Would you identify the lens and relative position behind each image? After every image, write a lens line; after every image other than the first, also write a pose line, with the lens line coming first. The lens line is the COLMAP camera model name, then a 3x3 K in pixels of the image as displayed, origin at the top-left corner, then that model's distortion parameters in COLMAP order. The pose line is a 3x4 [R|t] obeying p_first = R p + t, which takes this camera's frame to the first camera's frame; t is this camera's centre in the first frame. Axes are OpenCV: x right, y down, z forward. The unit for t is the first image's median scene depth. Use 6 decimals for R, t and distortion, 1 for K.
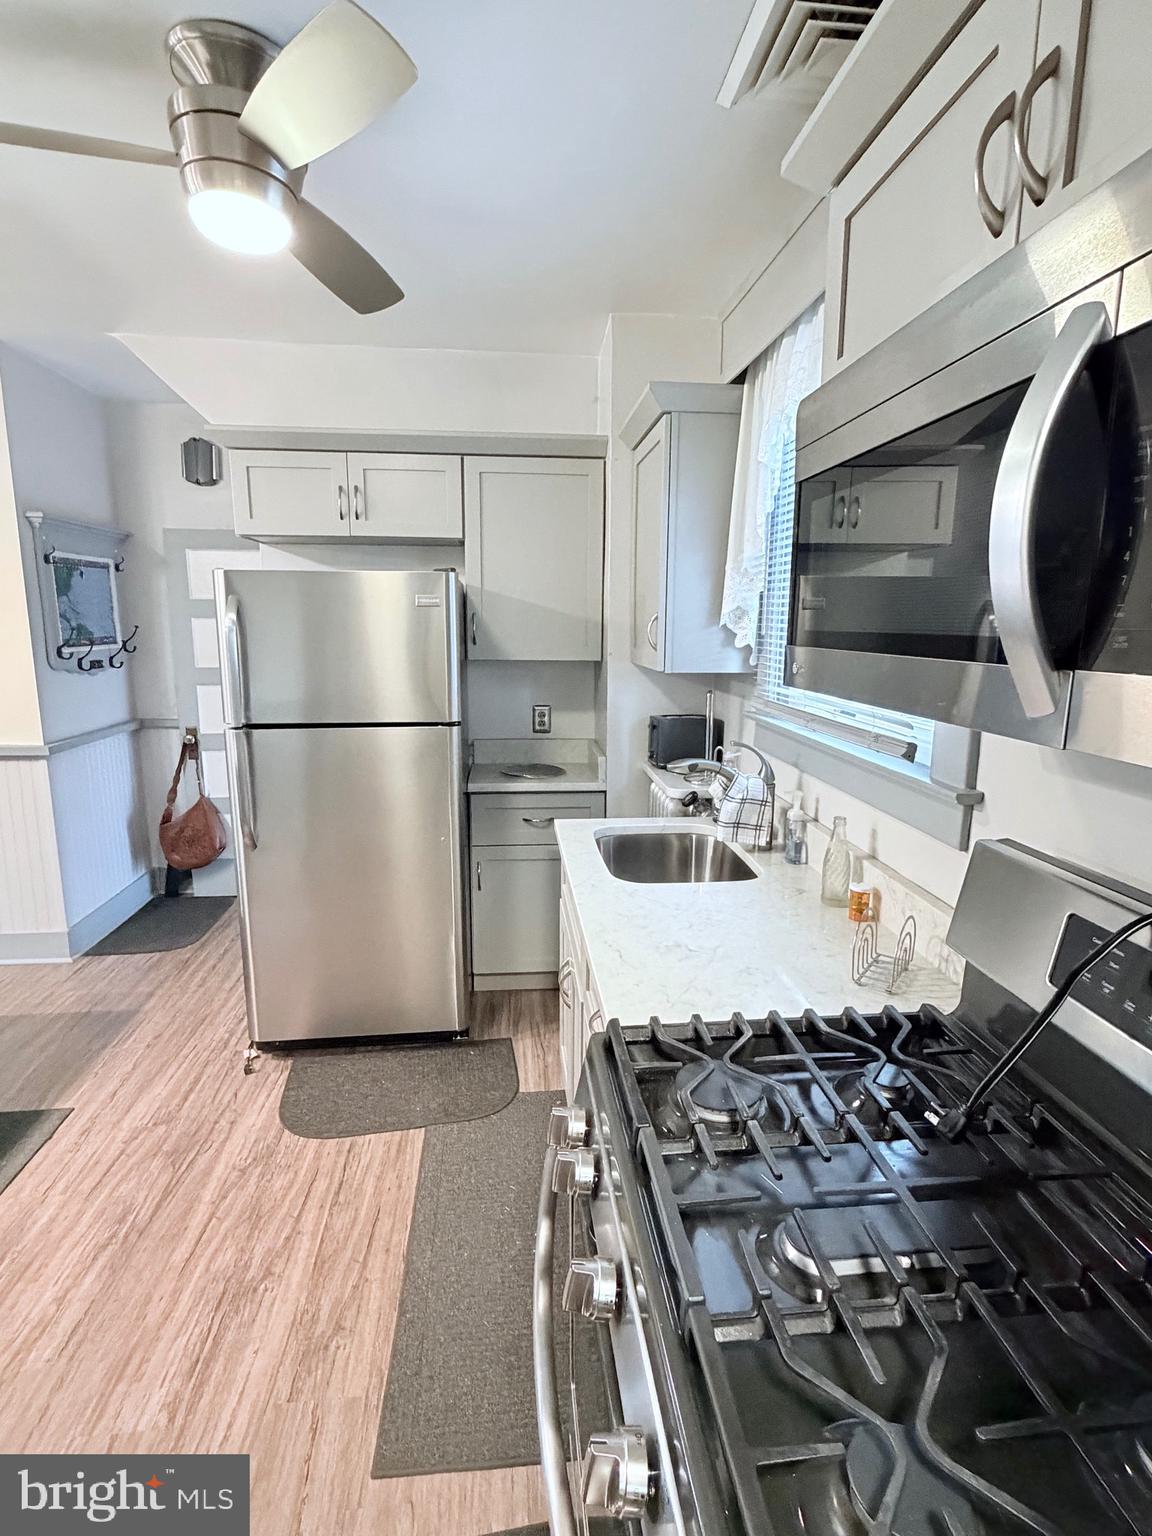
lens RADIAL K [[776.2, 0, 576.1], [0, 776.2, 764.7], [0, 0, 1]] dist [0.001182, -0.000157]
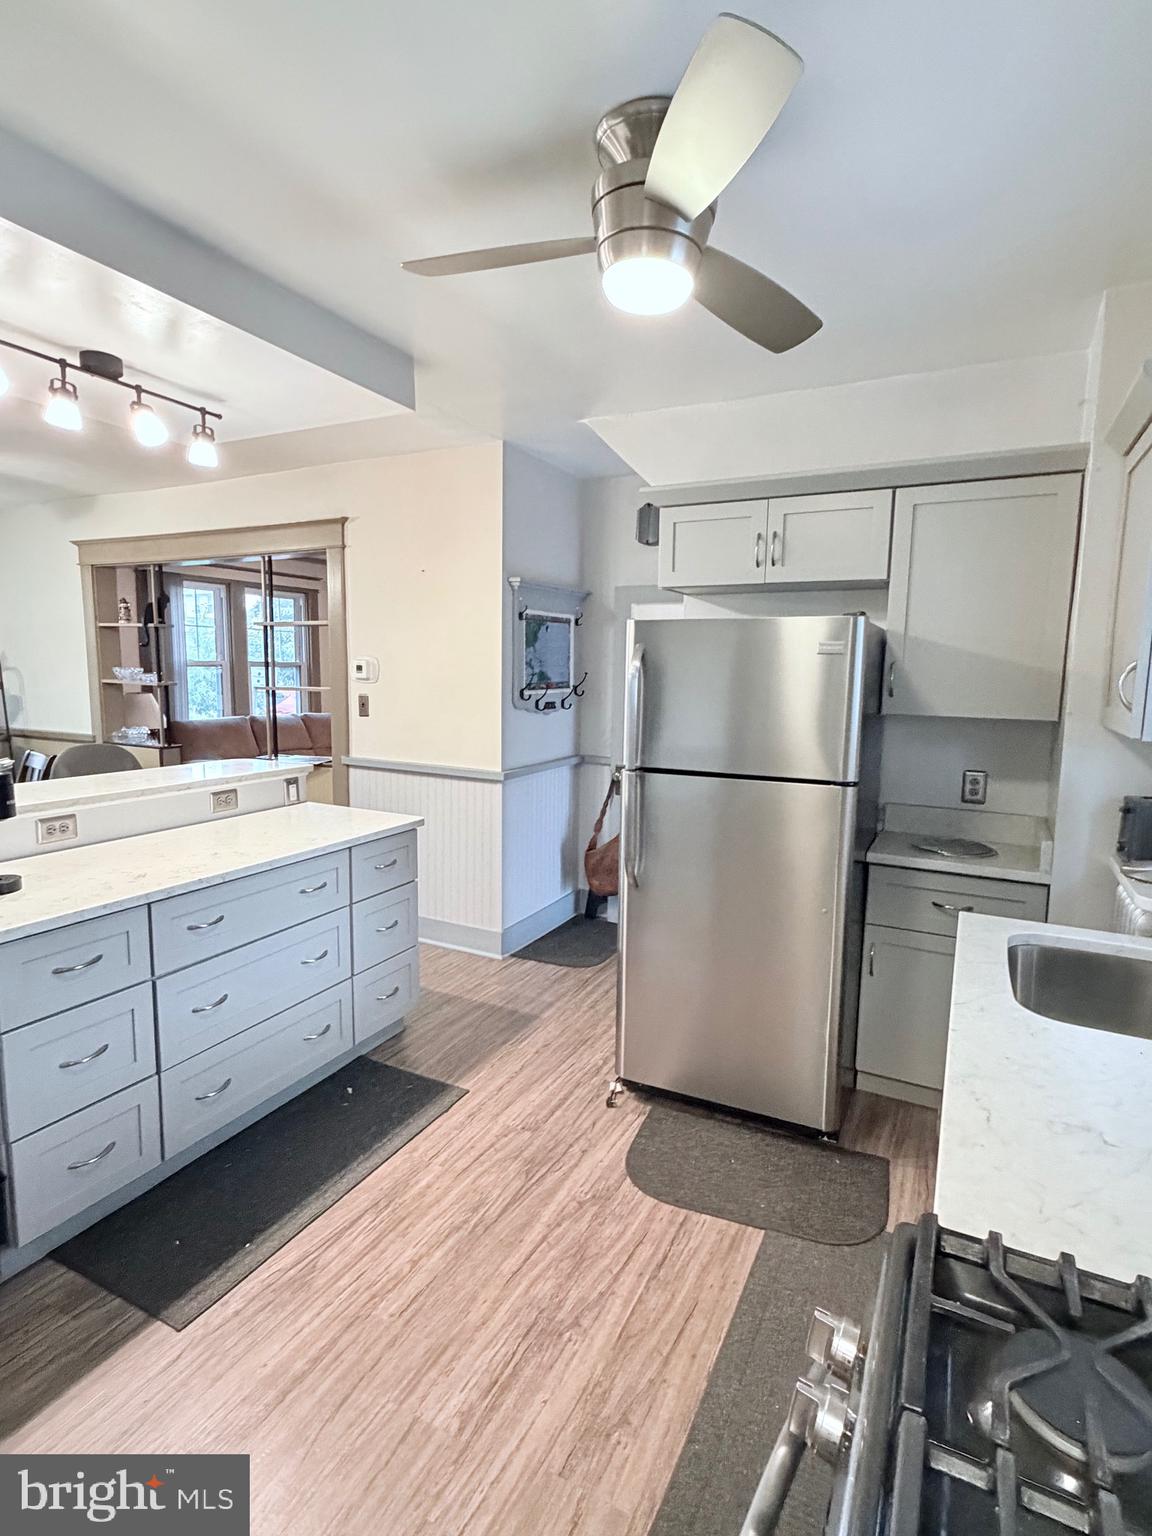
lens RADIAL K [[776.2, 0, 574.1], [0, 776.2, 767.3], [0, 0, 1]] dist [0.001182, -0.000157]
pose [[0.840453, 0.075936, -0.536538, 0.049736], [-0.108059, 0.993732, -0.028624, -0.011258], [0.531001, 0.082035, 0.843391, 0.071140]]
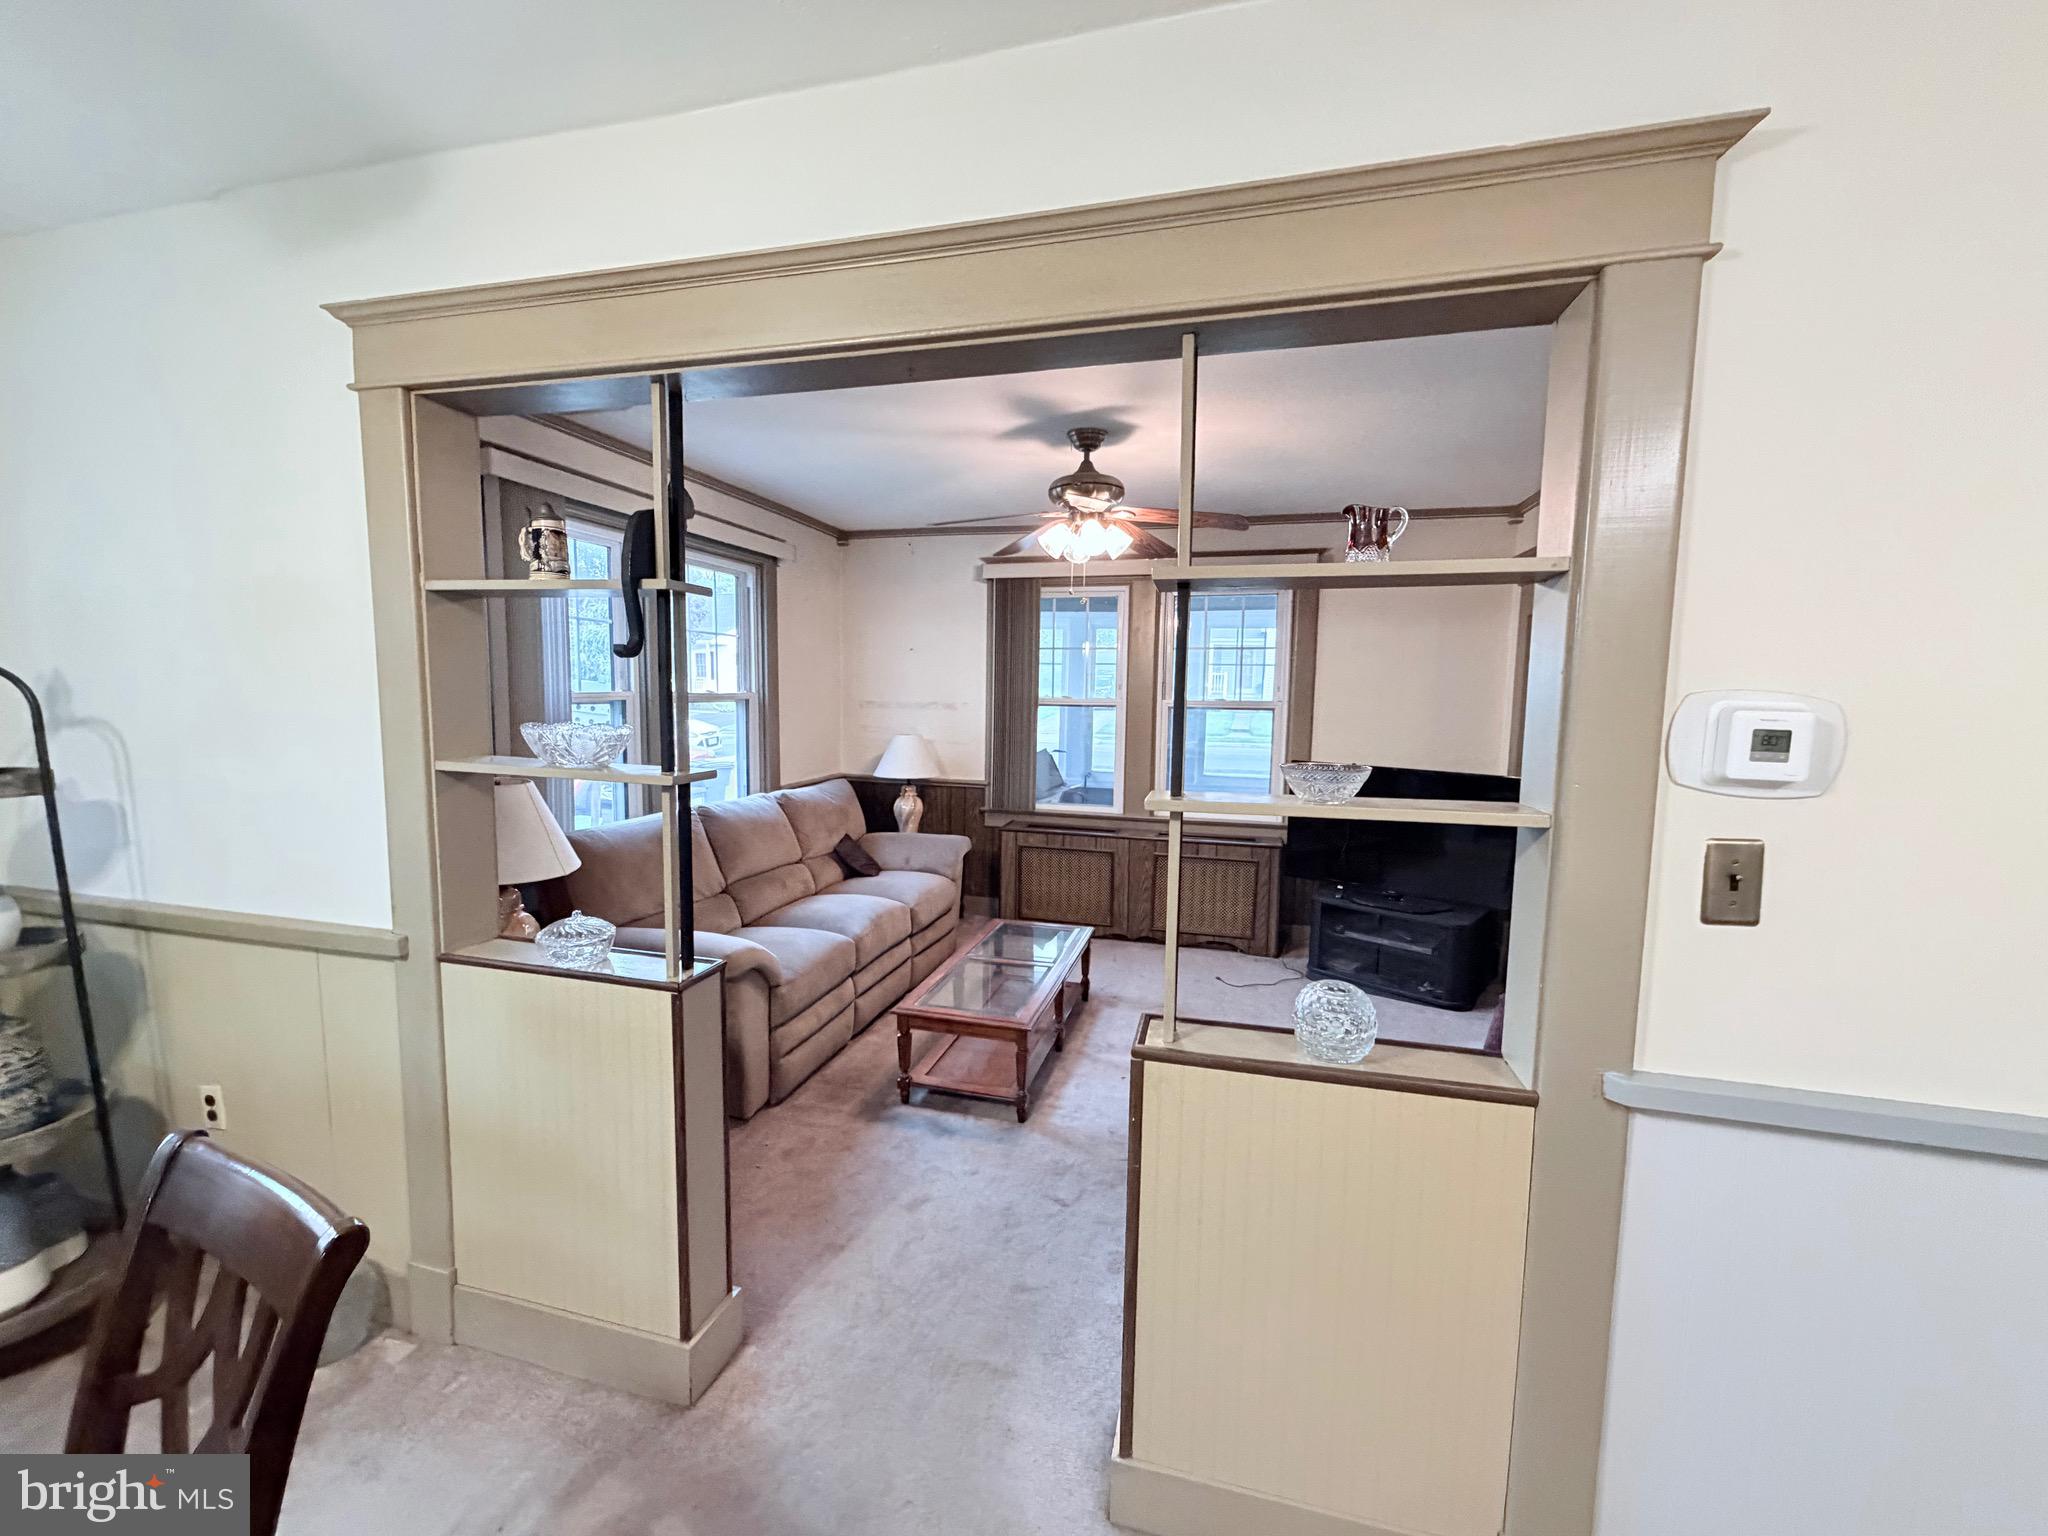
lens RADIAL K [[818.0, 0, 1011.2], [0, 818.0, 776.6], [0, 0, 1]] dist [0.000188, -0.000279]
pose [[0.936767, 0.041293, -0.347509, -1.331123], [-0.070373, 0.994957, -0.071476, -0.129819], [0.342805, 0.091411, 0.934949, 0.611017]]
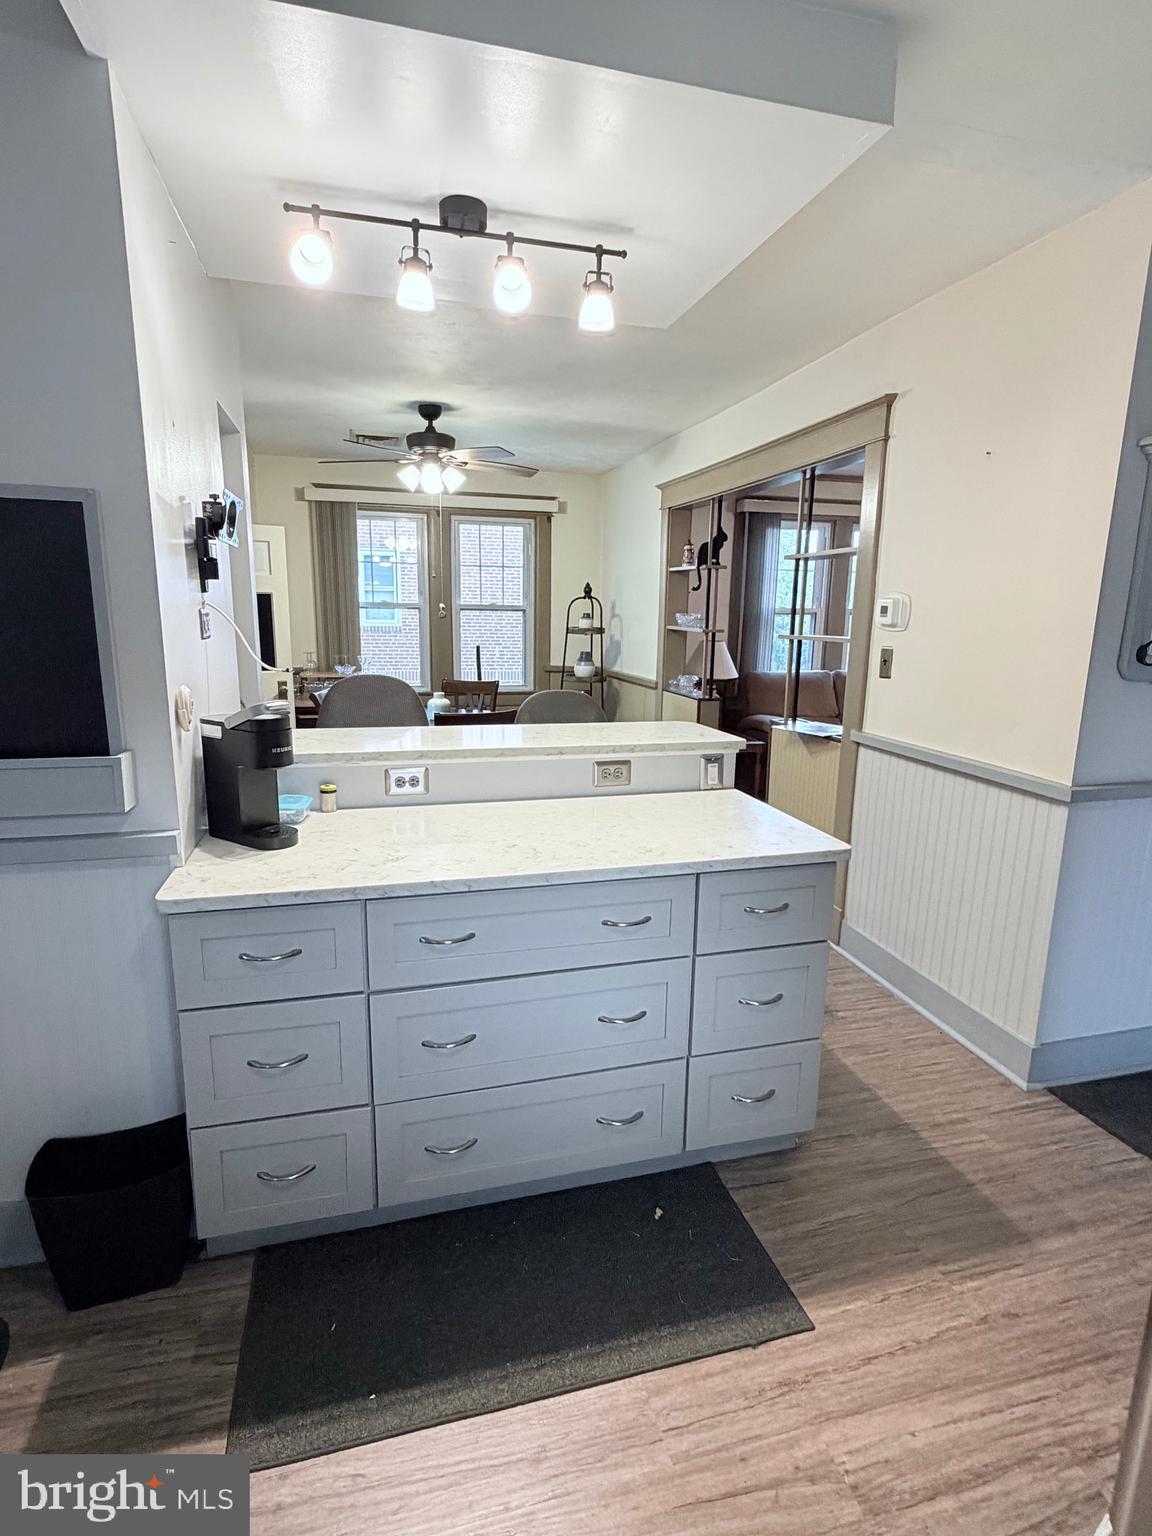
lens RADIAL K [[776.2, 0, 572.0], [0, 776.2, 766.8], [0, 0, 1]] dist [0.001182, -0.000157]
pose [[0.163363, 0.190728, -0.967954, -0.110008], [-0.192646, 0.968415, 0.158306, -0.077196], [0.967574, 0.160611, 0.194946, 0.510602]]
